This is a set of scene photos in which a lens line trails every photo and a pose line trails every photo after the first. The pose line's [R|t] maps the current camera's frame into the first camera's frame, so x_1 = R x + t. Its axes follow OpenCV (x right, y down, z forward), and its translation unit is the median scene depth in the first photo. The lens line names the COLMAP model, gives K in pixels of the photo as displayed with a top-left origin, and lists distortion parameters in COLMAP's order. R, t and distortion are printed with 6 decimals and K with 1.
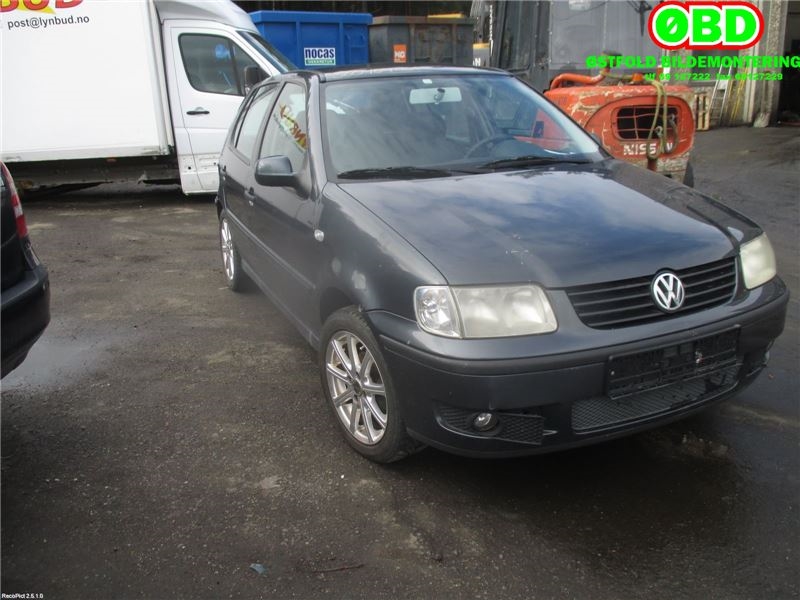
lens RADIAL K [[708.5, 0, 397.9], [0, 708.5, 298.9], [0, 0, 1]] dist [-0.004756, -0.003286]
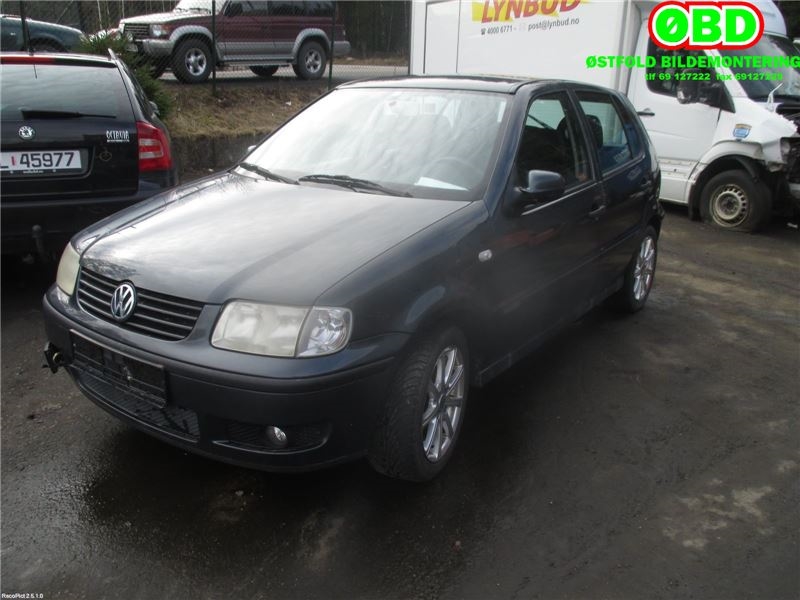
lens RADIAL K [[708.5, 0, 397.4], [0, 708.5, 300.8], [0, 0, 1]] dist [-0.004756, -0.003286]
pose [[0.457403, 0.301889, -0.836448, 1.086020], [-0.287408, 0.940317, 0.182211, -0.240647], [0.841533, 0.157058, 0.516870, 0.597342]]
